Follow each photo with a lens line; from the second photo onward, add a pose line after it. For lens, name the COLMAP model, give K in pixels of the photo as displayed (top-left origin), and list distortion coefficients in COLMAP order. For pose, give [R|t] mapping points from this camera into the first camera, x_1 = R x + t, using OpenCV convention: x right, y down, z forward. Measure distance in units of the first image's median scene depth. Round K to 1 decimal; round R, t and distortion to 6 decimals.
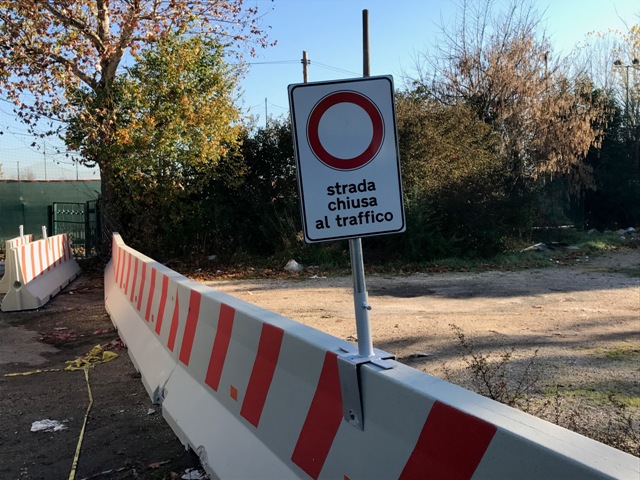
lens RADIAL K [[686.6, 0, 317.0], [0, 686.6, 226.5], [0, 0, 1]] dist [-0.015335, 0.000000]
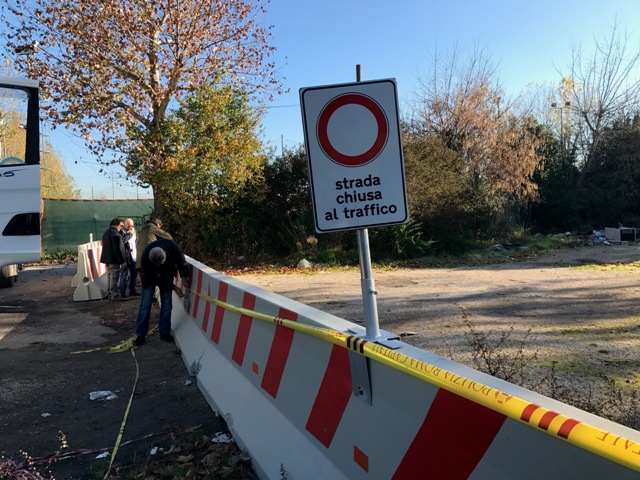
lens RADIAL K [[523.6, 0, 316.9], [0, 523.6, 233.0], [0, 0, 1]] dist [-0.011113, 0.010630]
pose [[0.999897, -0.010155, -0.010136, -0.001368], [0.010117, 0.999942, -0.003796, 0.004185], [0.010174, 0.003693, 0.999941, 0.026651]]
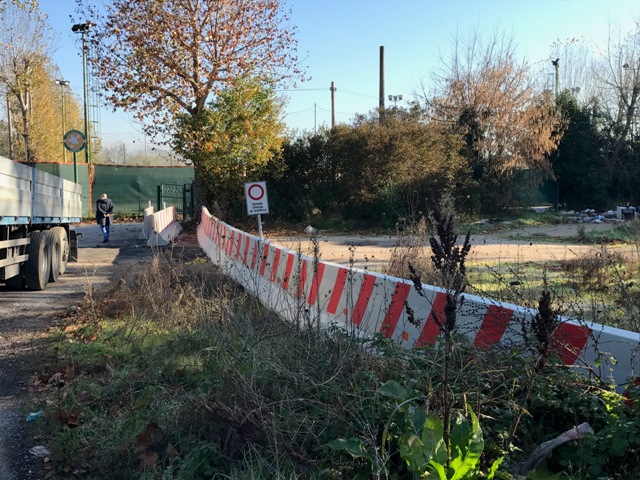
lens RADIAL K [[686.6, 0, 322.7], [0, 686.6, 242.0], [0, 0, 1]] dist [-0.015335, 0.000000]
pose [[0.993893, 0.027467, -0.106870, 0.154872], [-0.020607, 0.997687, 0.064772, -0.016730], [0.108402, -0.062174, 0.992161, -0.559357]]
